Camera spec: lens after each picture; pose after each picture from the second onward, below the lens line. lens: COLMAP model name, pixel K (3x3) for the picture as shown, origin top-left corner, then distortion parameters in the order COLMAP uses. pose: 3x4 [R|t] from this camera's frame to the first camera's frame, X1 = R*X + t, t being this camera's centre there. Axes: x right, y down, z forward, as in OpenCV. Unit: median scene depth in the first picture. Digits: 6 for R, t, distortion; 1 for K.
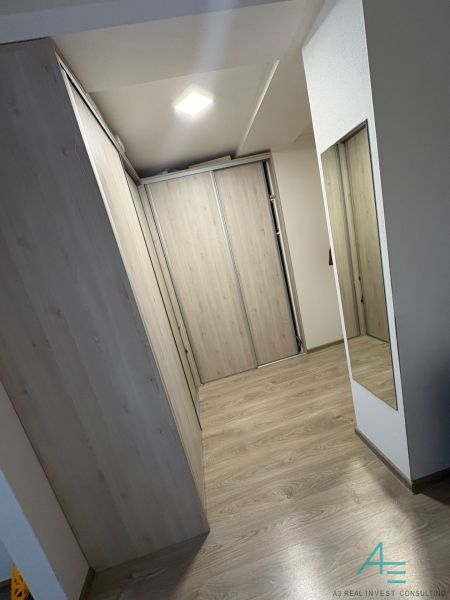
lens RADIAL K [[240.1, 0, 225.0], [0, 240.1, 300.0], [0, 0, 1]] dist [0.000780, -0.000051]
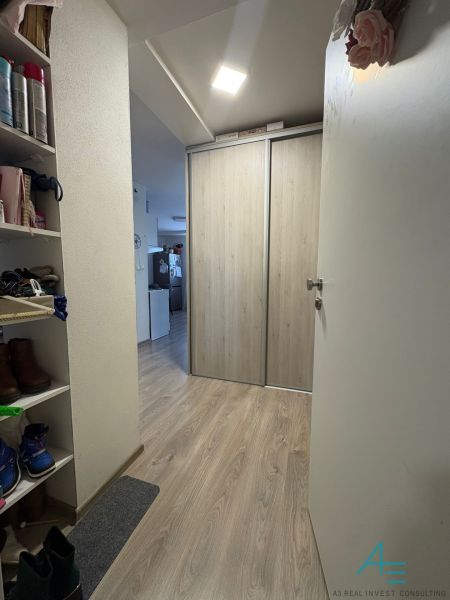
lens RADIAL K [[240.1, 0, 225.0], [0, 240.1, 300.0], [0, 0, 1]] dist [0.000780, -0.000051]
pose [[-0.456978, 0.306988, -0.834823, 0.818593], [-0.082556, 0.919864, 0.383451, -0.243511], [0.885638, 0.244149, -0.395014, 1.251533]]
